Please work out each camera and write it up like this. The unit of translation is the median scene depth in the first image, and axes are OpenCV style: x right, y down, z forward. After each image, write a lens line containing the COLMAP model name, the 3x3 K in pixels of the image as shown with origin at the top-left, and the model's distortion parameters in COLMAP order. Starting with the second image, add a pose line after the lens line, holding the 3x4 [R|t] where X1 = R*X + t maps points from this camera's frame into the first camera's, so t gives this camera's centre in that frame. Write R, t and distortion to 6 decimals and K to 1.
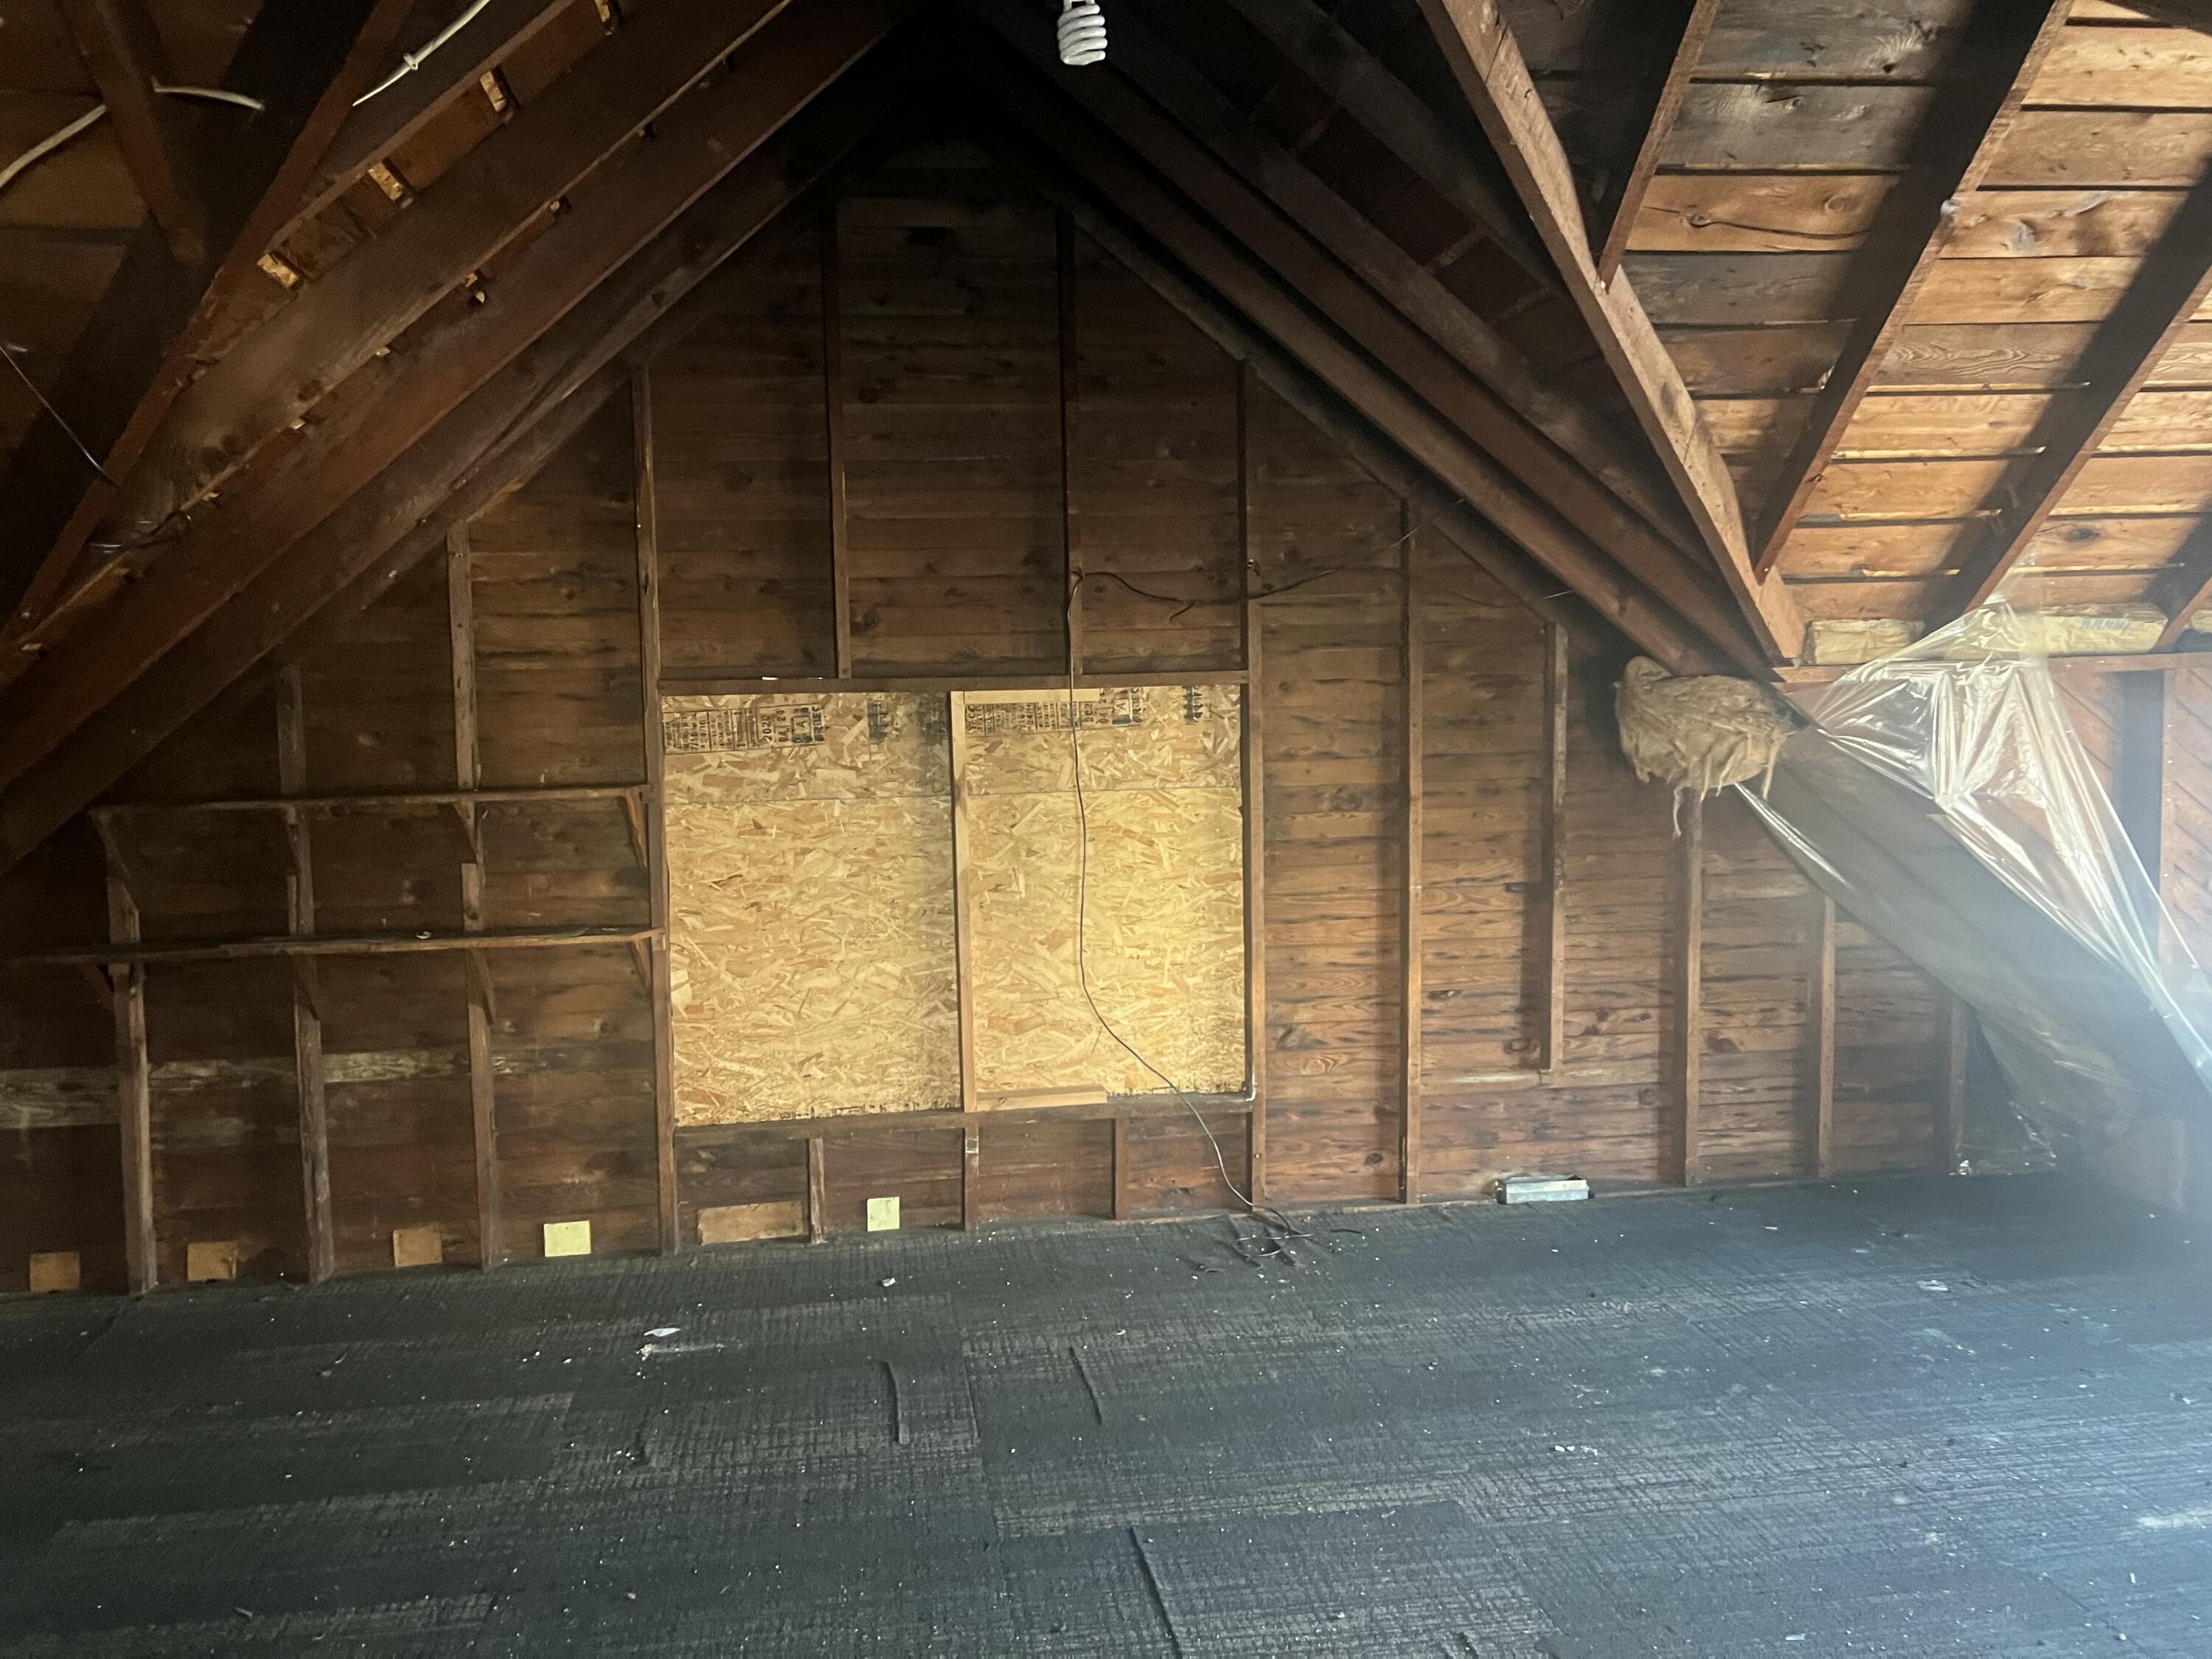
lens RADIAL K [[1662.3, 0, 1090.7], [0, 1662.3, 822.4], [0, 0, 1]] dist [0.038001, -0.043728]
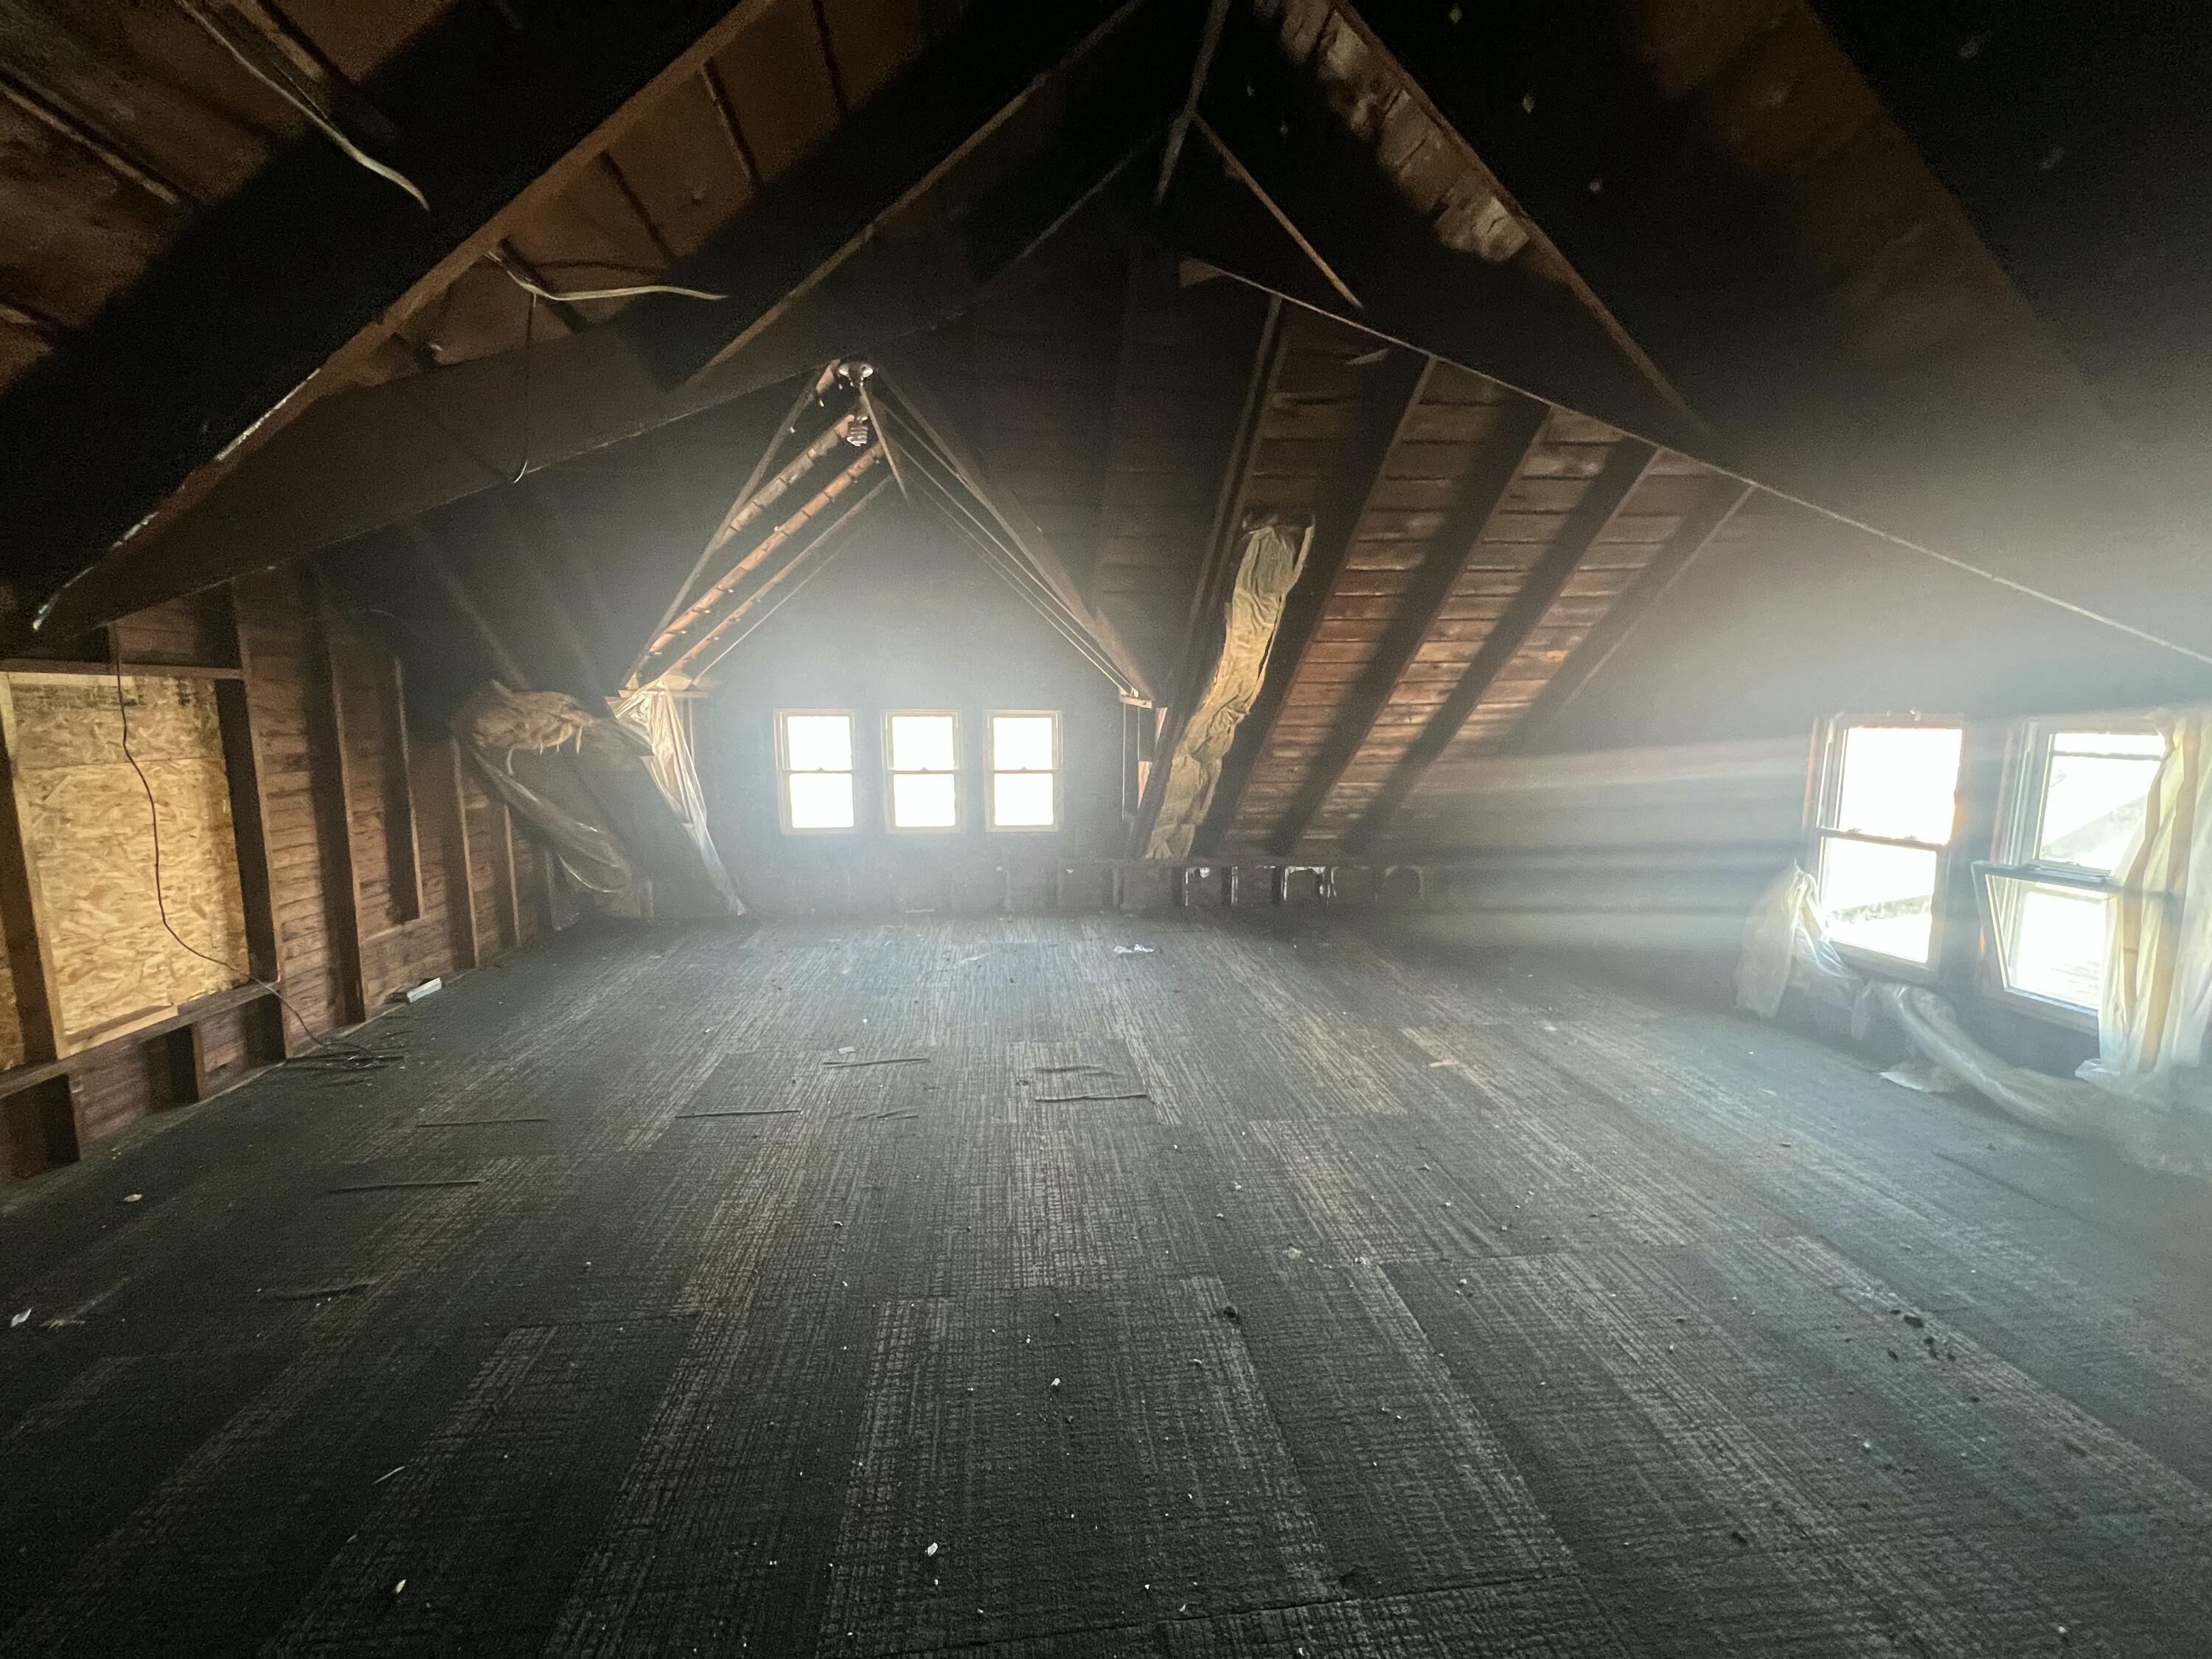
lens RADIAL K [[887.2, 0, 1095.3], [0, 887.2, 844.9], [0, 0, 1]] dist [0.010483, 0.000446]
pose [[0.023379, -0.126721, 0.991663, -0.724403], [0.052473, 0.990722, 0.125364, -0.005763], [-0.998349, 0.049104, 0.029812, 0.336019]]
